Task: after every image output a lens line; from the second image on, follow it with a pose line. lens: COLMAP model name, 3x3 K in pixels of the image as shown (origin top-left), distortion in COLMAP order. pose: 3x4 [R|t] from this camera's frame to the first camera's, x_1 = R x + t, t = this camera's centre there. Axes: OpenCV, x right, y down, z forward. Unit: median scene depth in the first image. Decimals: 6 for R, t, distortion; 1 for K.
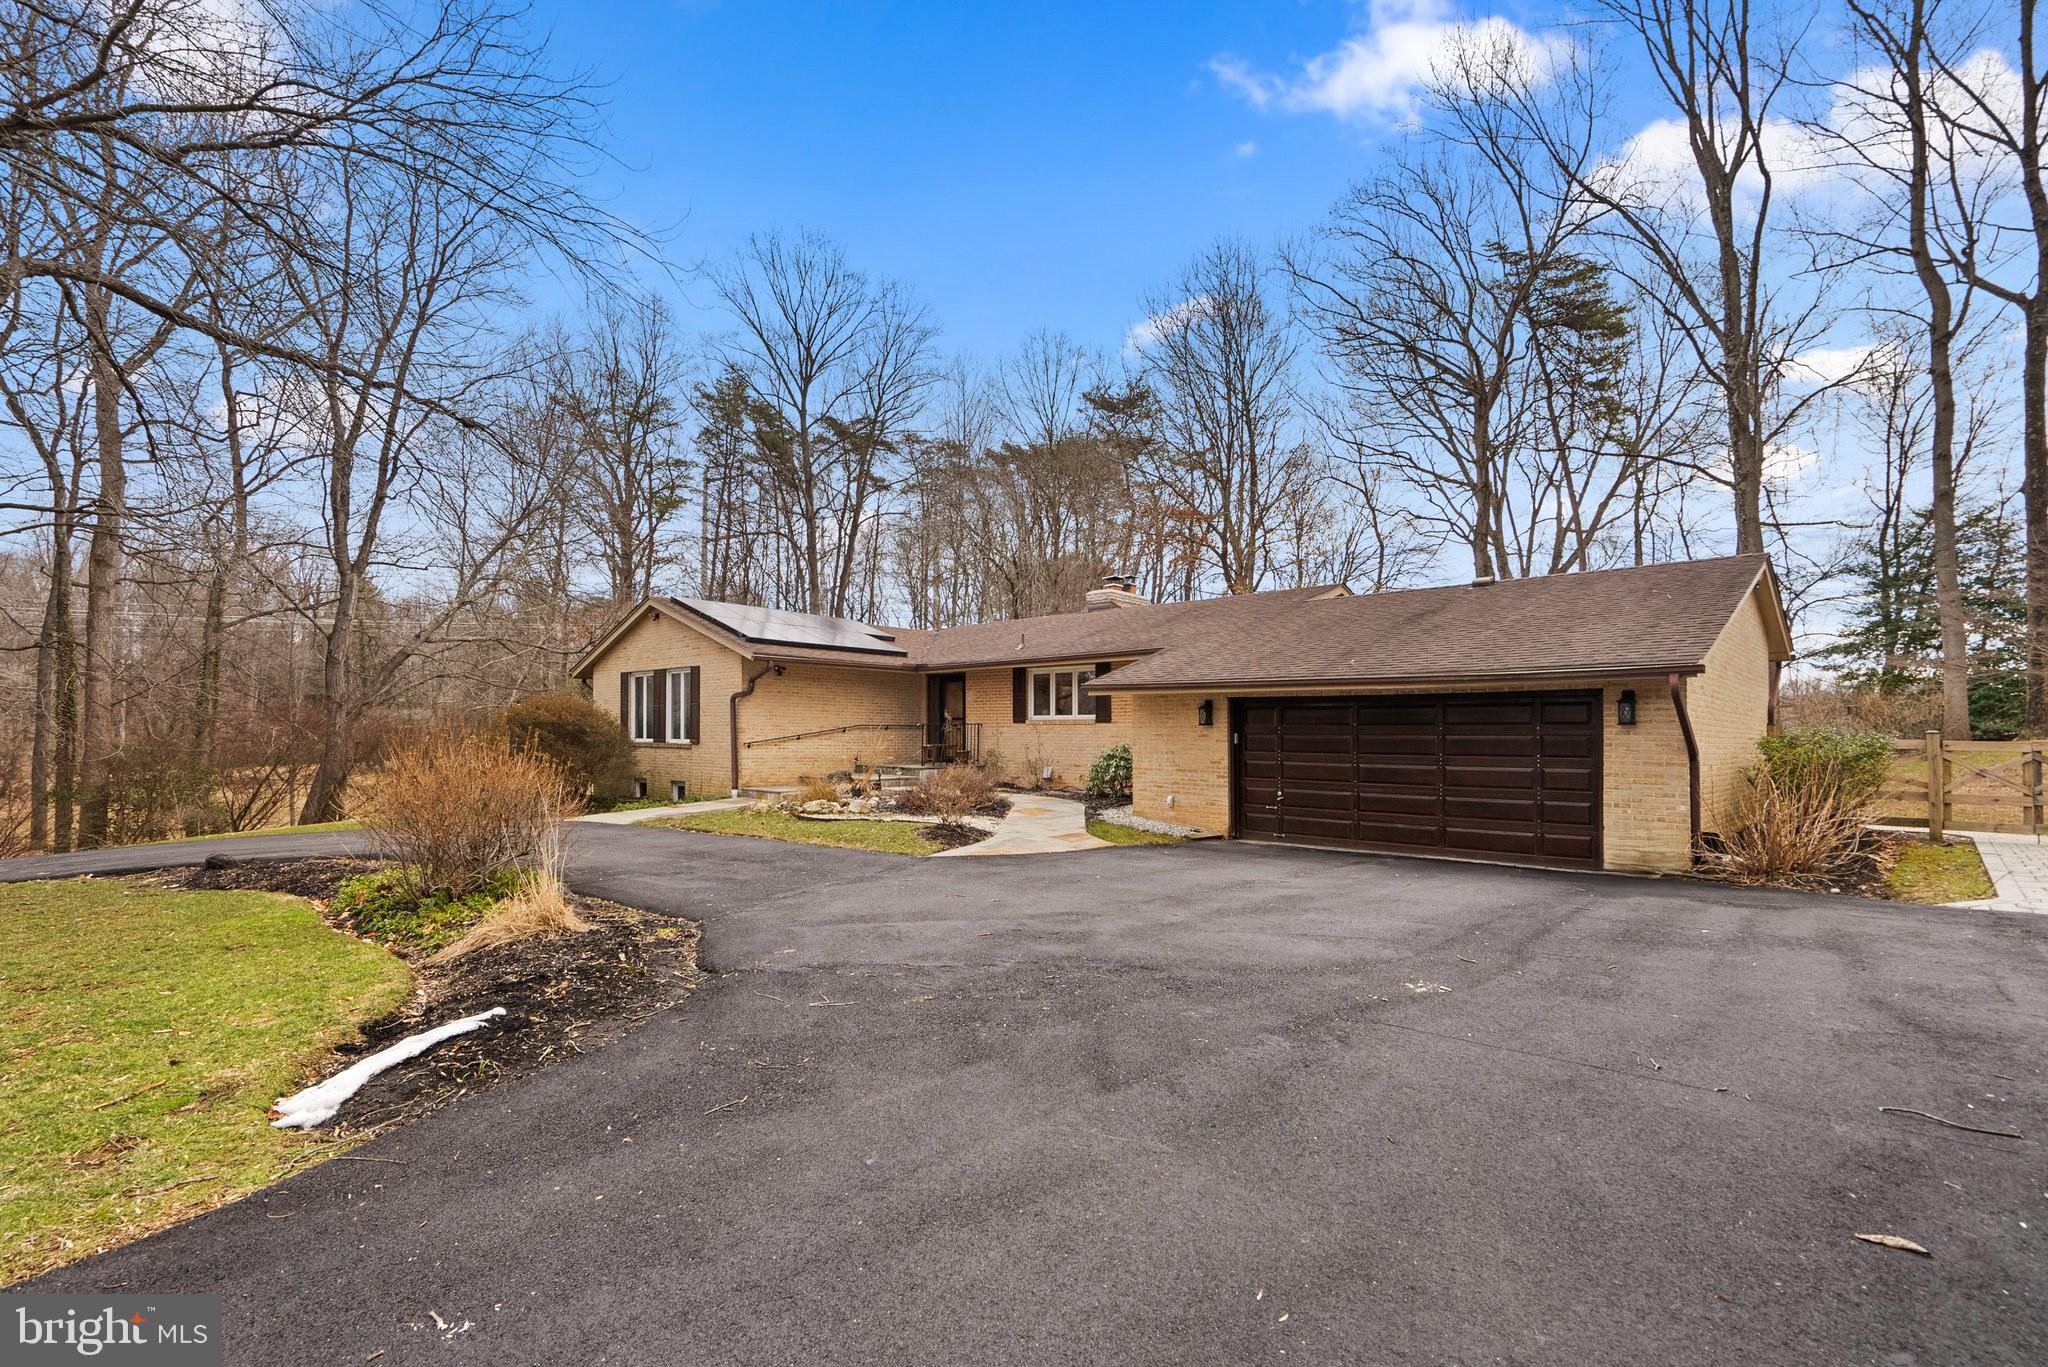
lens RADIAL K [[937.3, 0, 1024.9], [0, 937.3, 812.5], [0, 0, 1]] dist [0.000588, 0.000054]
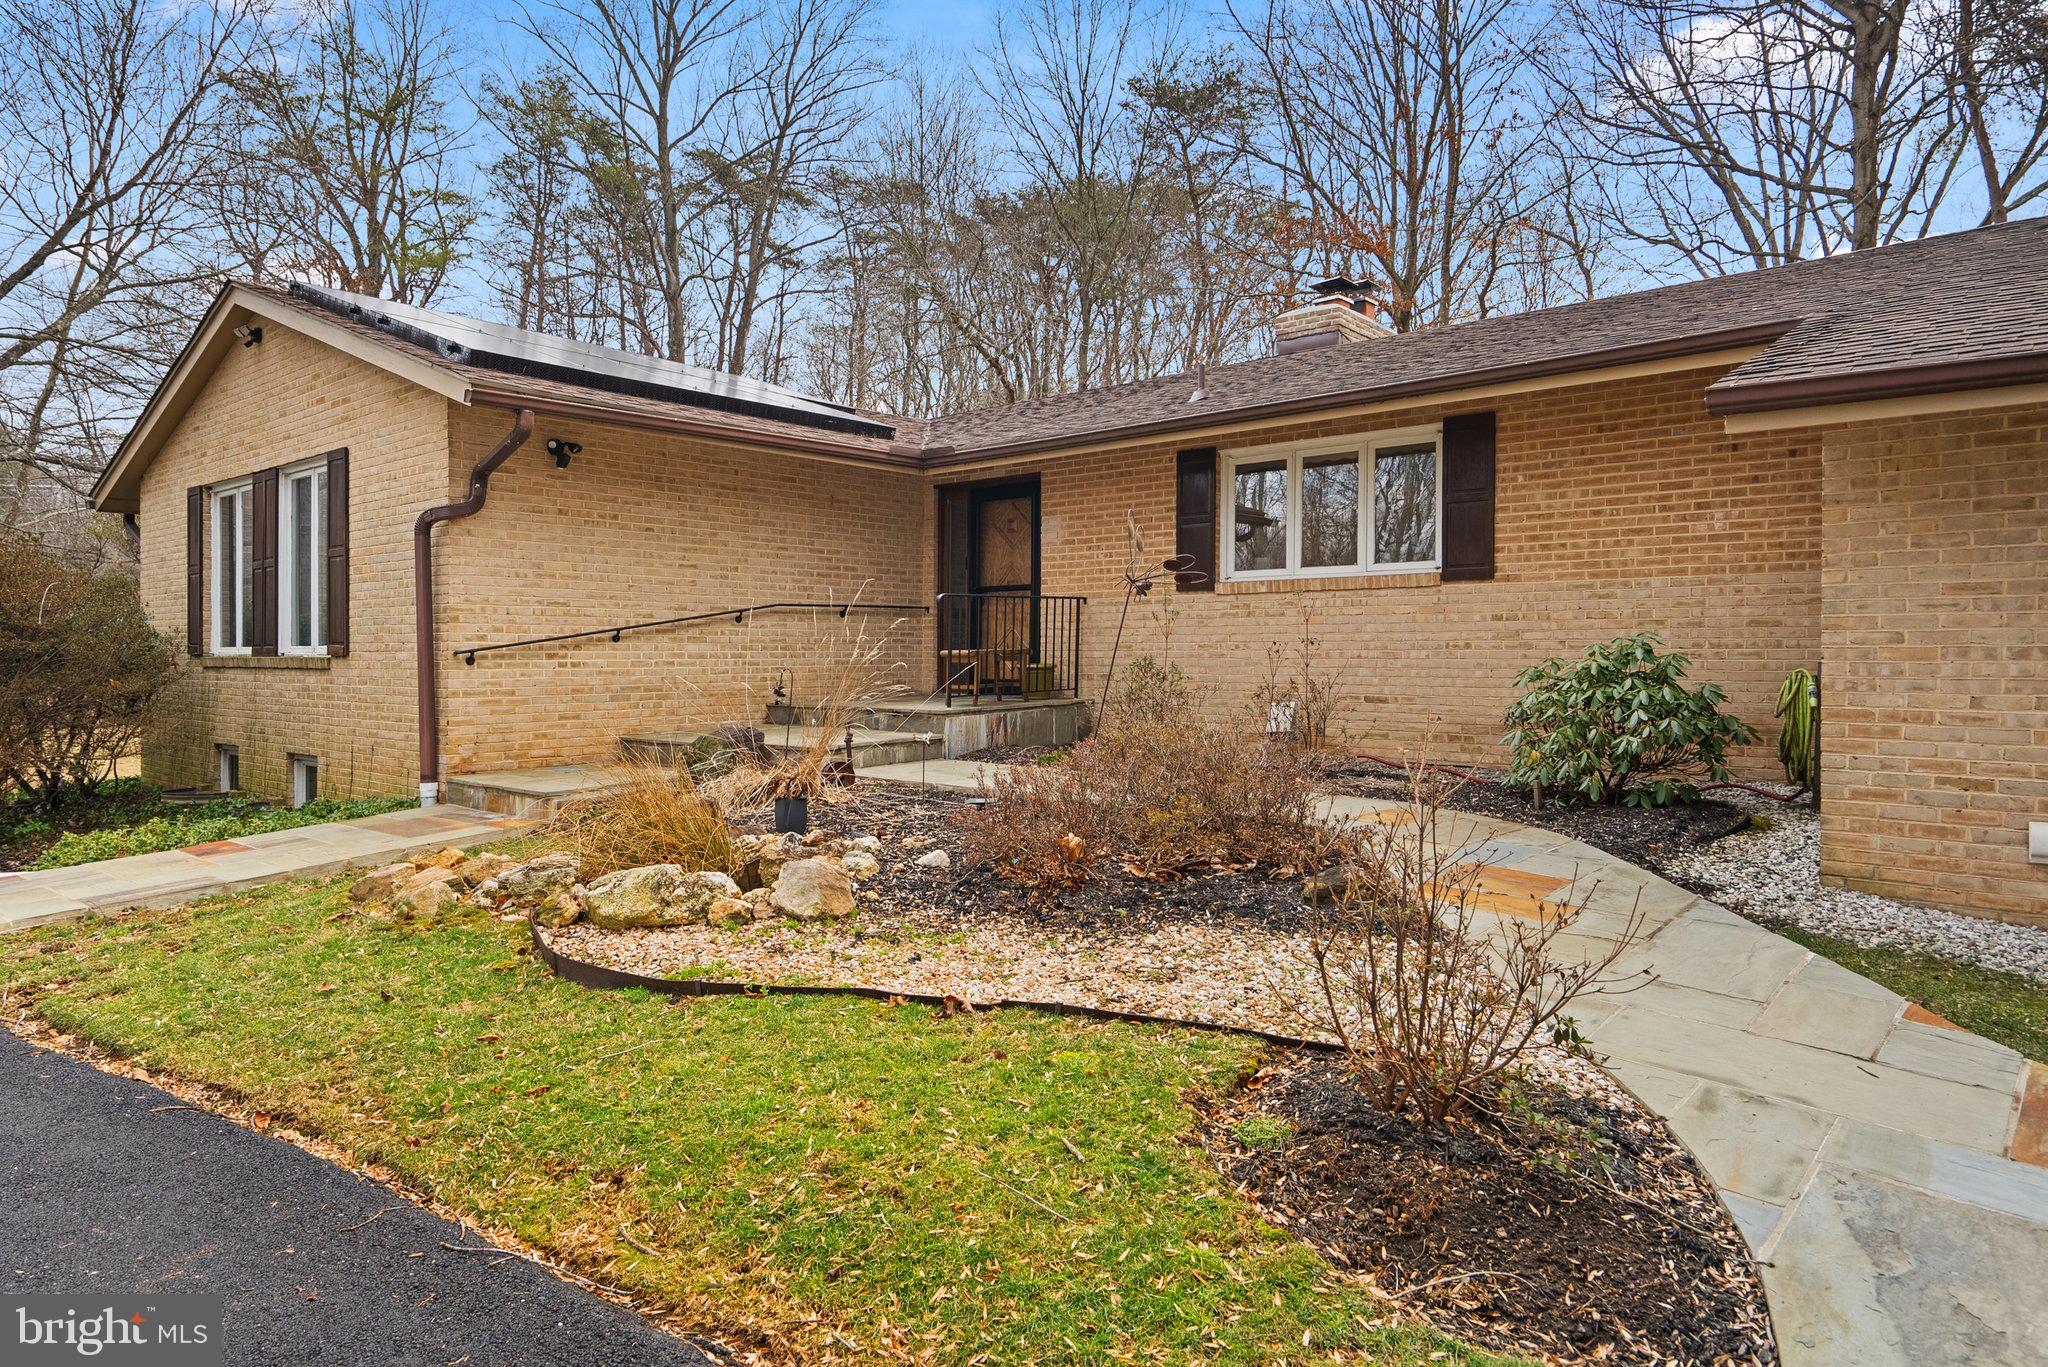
lens RADIAL K [[1234.0, 0, 1024.0], [0, 1234.0, 683.5], [0, 0, 1]] dist [-0.026910, -0.000226]
pose [[0.998808, -0.014396, 0.046634, -0.044620], [0.016967, 0.998331, -0.055204, -0.013519], [-0.045761, 0.055930, 0.997385, 0.219626]]
